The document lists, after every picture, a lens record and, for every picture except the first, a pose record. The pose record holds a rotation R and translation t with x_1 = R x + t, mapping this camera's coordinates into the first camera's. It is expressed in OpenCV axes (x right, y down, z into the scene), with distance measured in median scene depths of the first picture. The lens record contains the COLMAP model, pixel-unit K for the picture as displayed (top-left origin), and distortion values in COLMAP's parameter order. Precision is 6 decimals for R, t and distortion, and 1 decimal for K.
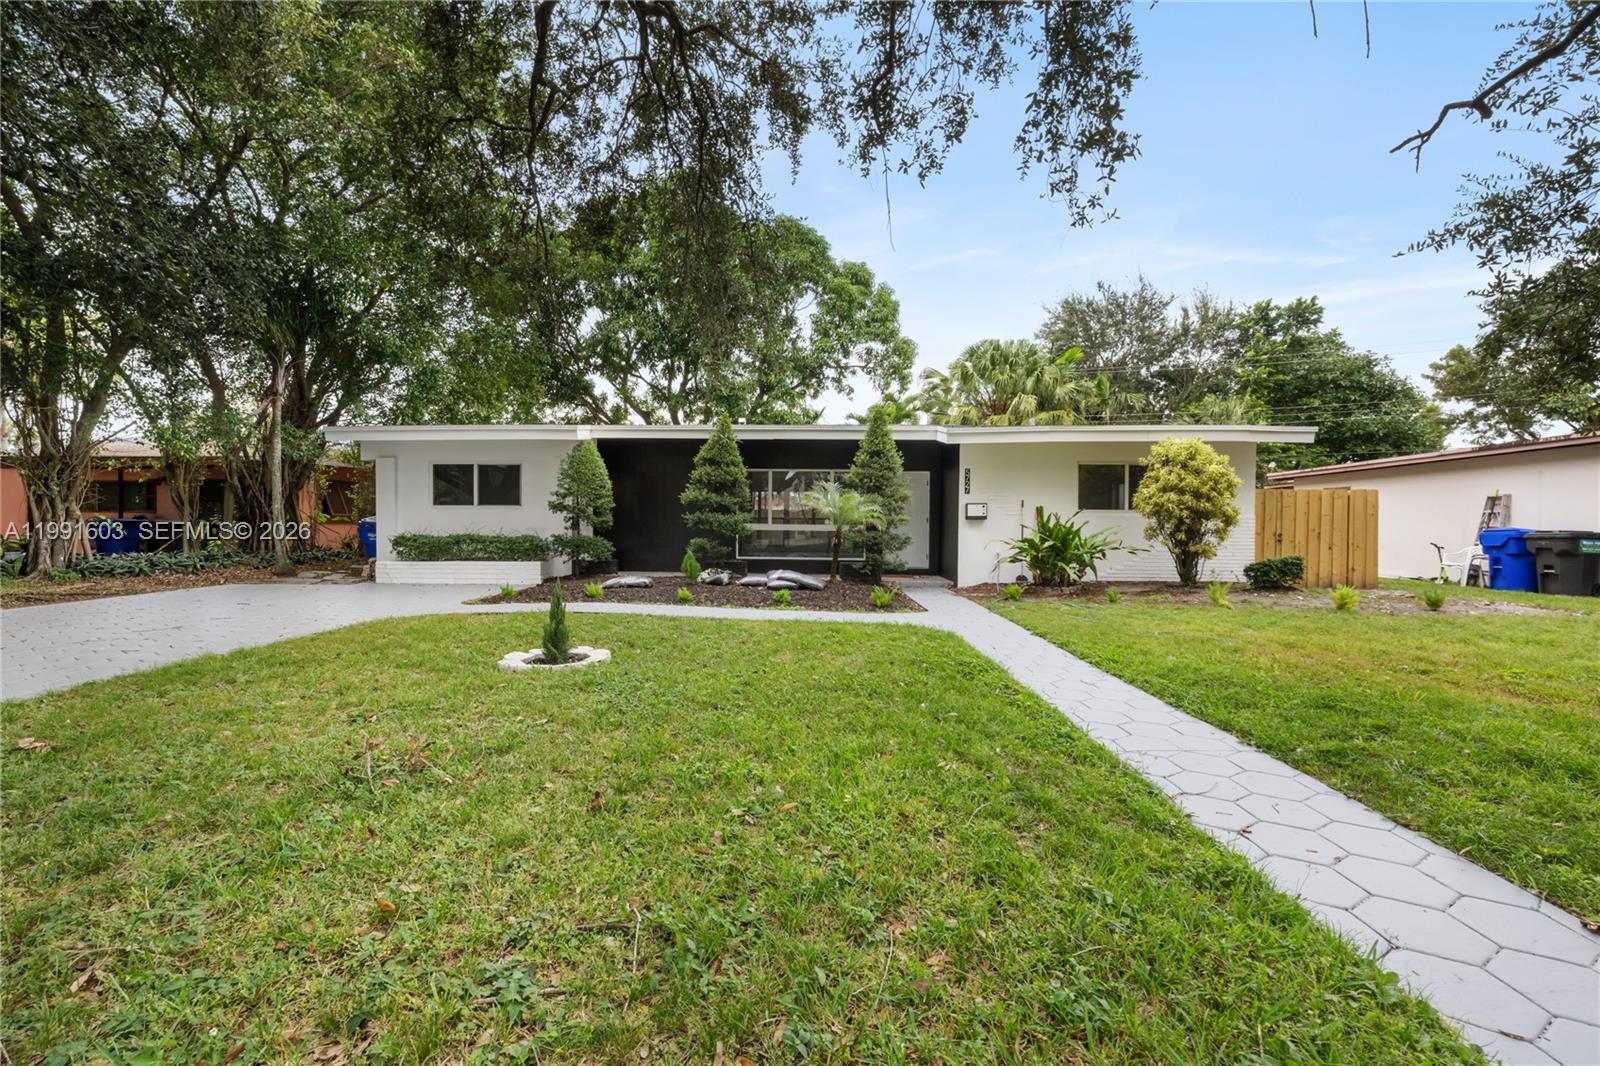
lens RADIAL K [[644.8, 0, 806.6], [0, 644.8, 530.7], [0, 0, 1]] dist [0.001872, 0.000044]
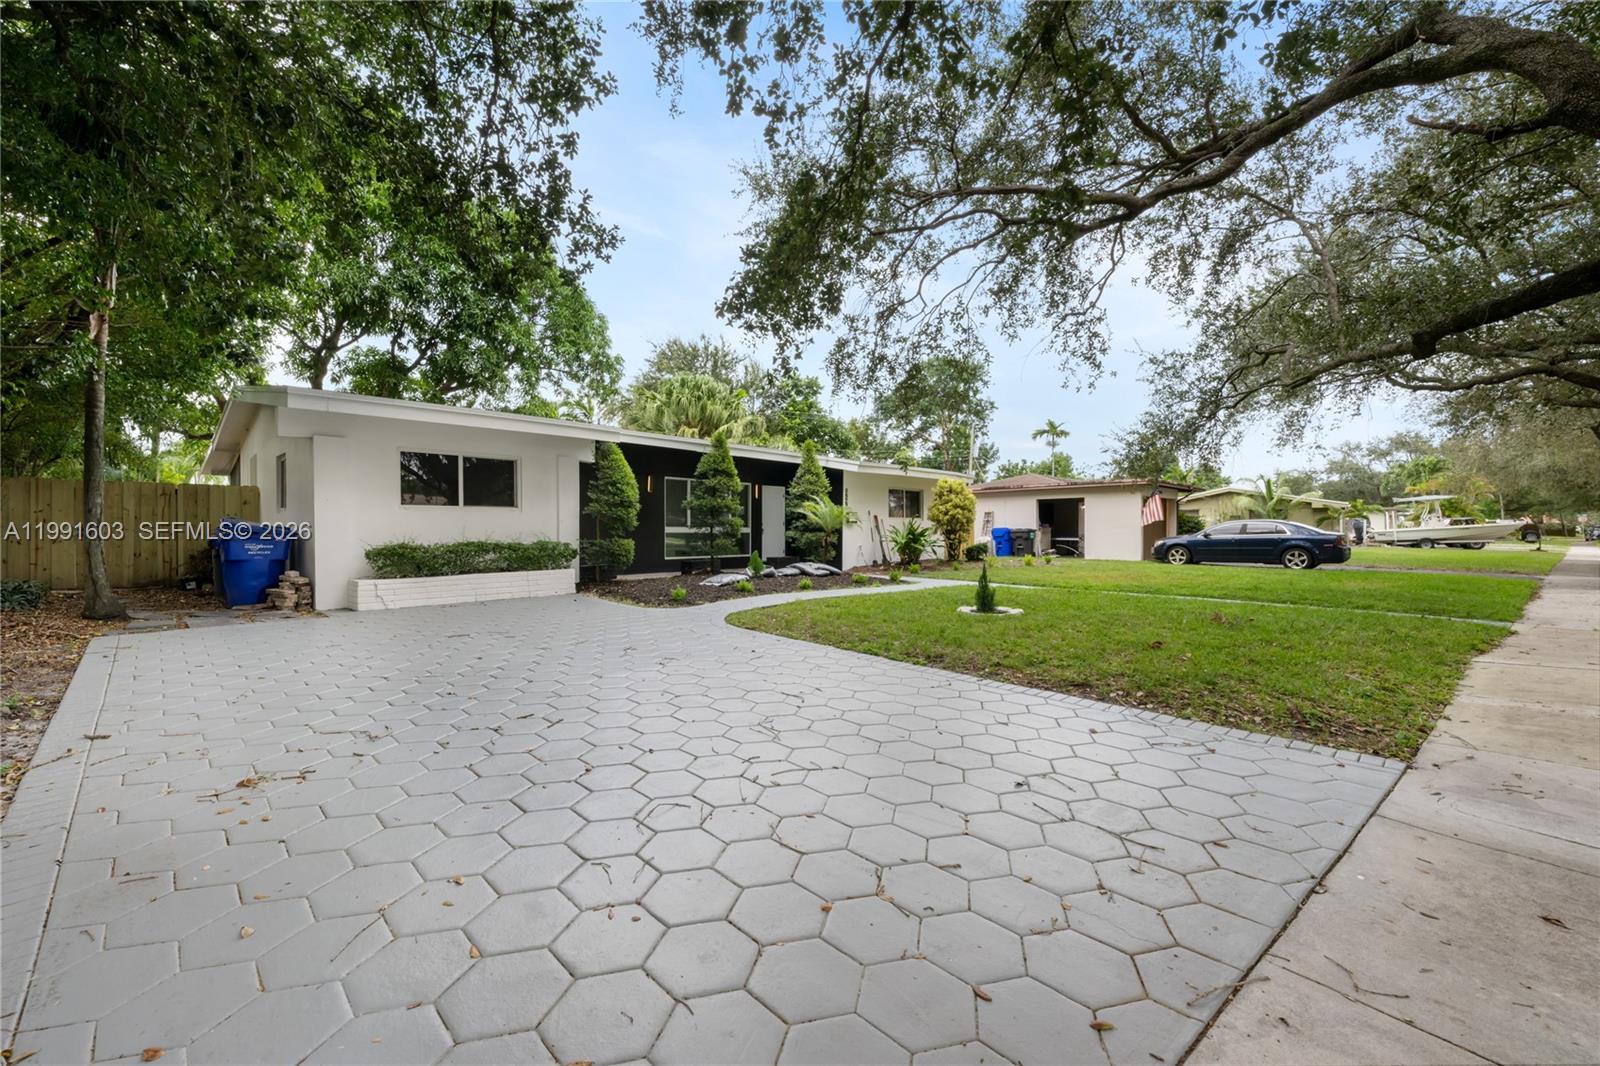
lens RADIAL K [[644.8, 0, 792.1], [0, 644.8, 528.1], [0, 0, 1]] dist [0.001872, 0.000044]
pose [[0.632504, -0.005437, 0.774538, -0.879047], [0.011456, 0.999932, -0.002337, -0.004143], [-0.774472, 0.010351, 0.632523, 0.161981]]
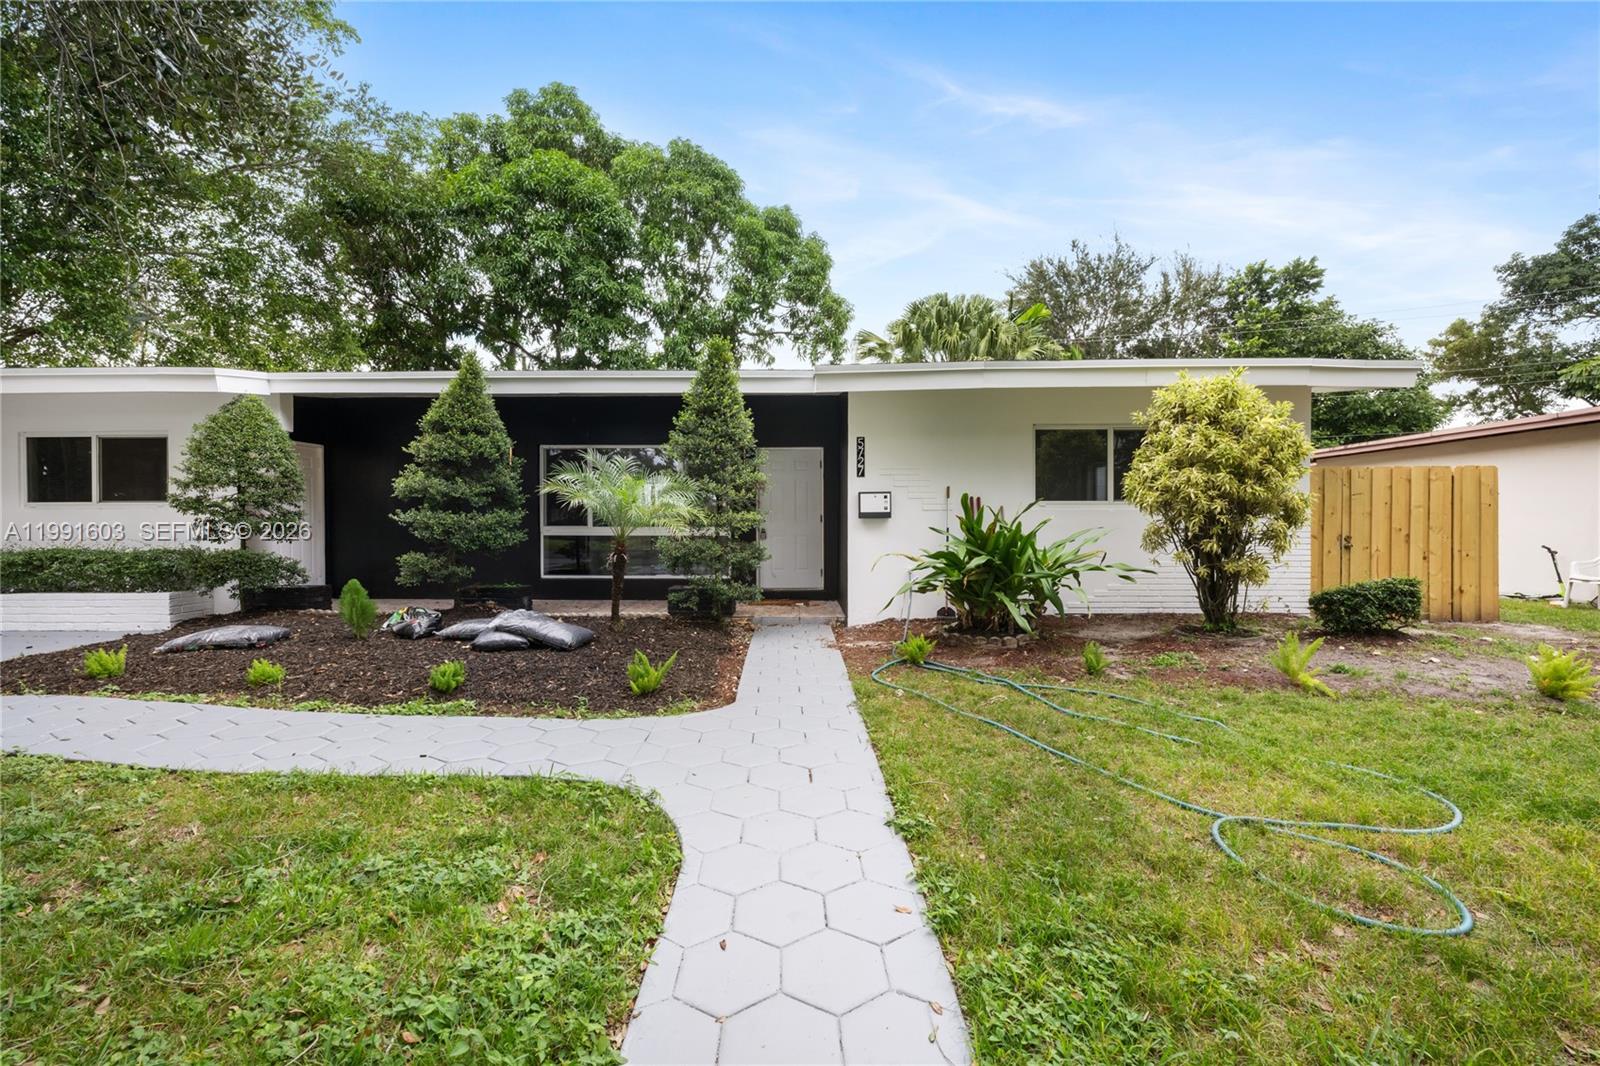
lens RADIAL K [[644.8, 0, 797.7], [0, 644.8, 526.9], [0, 0, 1]] dist [0.001872, 0.000044]
pose [[0.999713, -0.009084, 0.022162, 0.163074], [0.009069, 0.999959, 0.000763, -0.009060], [-0.022168, -0.000561, 0.999754, 0.349541]]
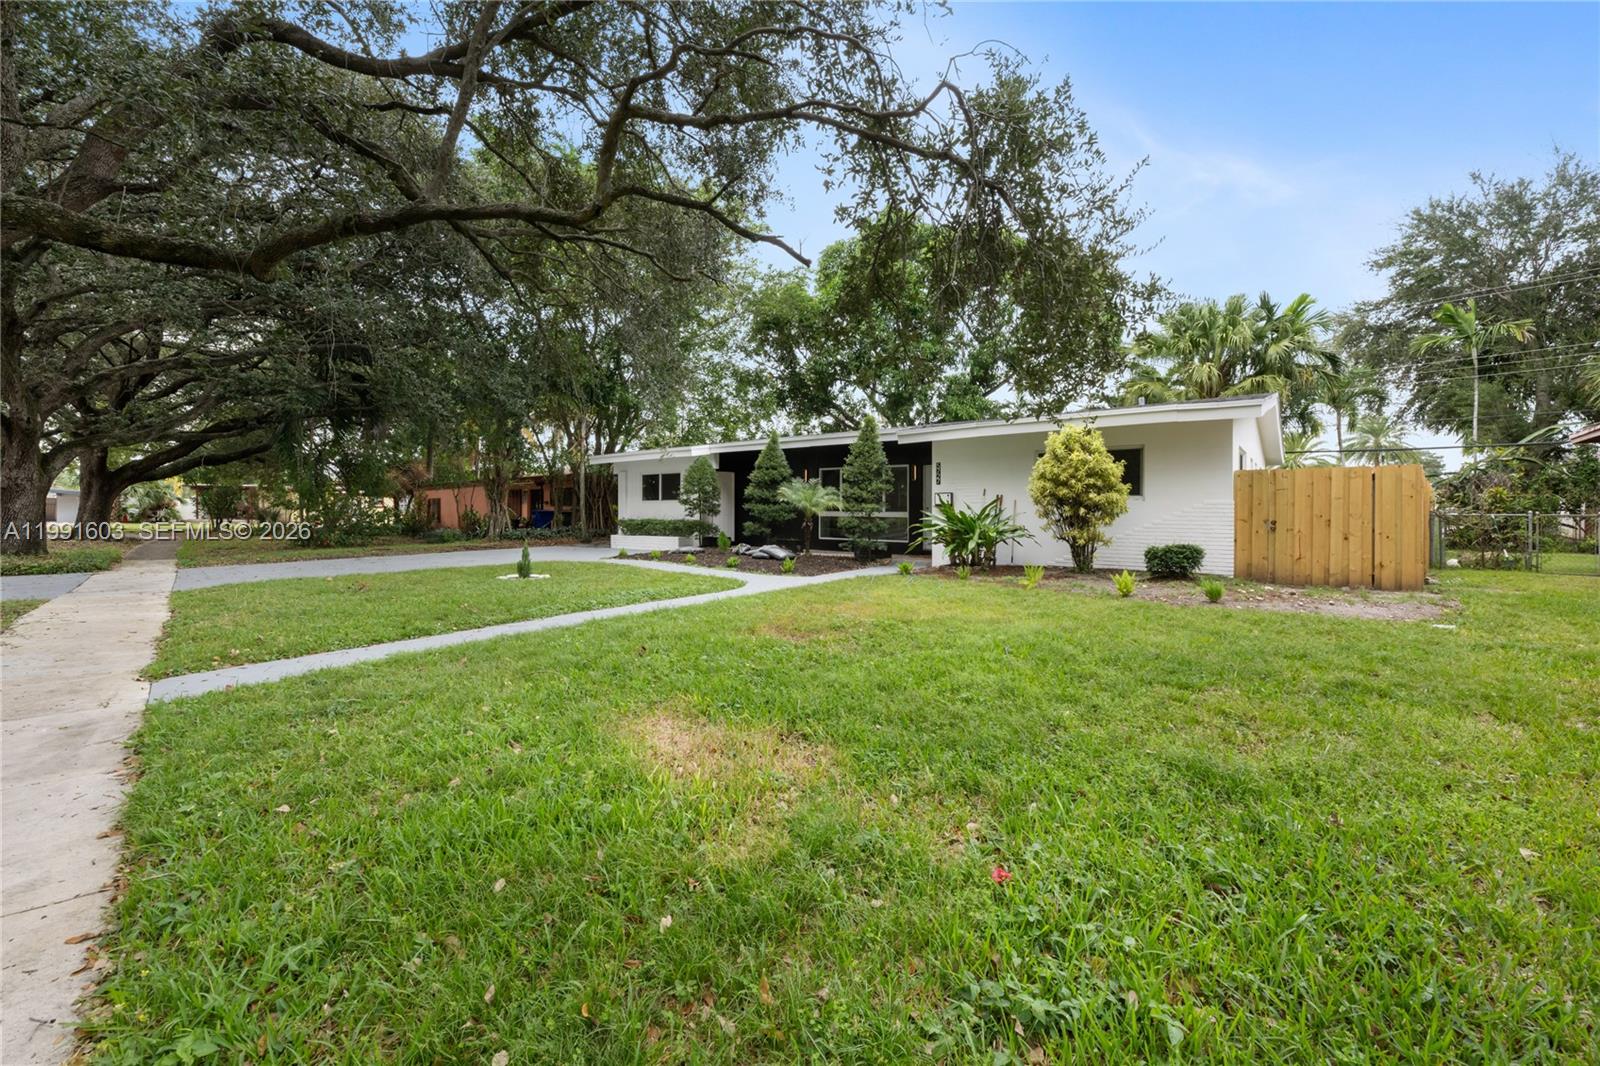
lens RADIAL K [[644.8, 0, 804.2], [0, 644.8, 528.5], [0, 0, 1]] dist [0.001872, 0.000044]
pose [[0.811127, 0.011386, -0.584760, 0.684507], [-0.001467, 0.999847, 0.017434, 0.001223], [0.584869, -0.013284, 0.811019, -0.064312]]
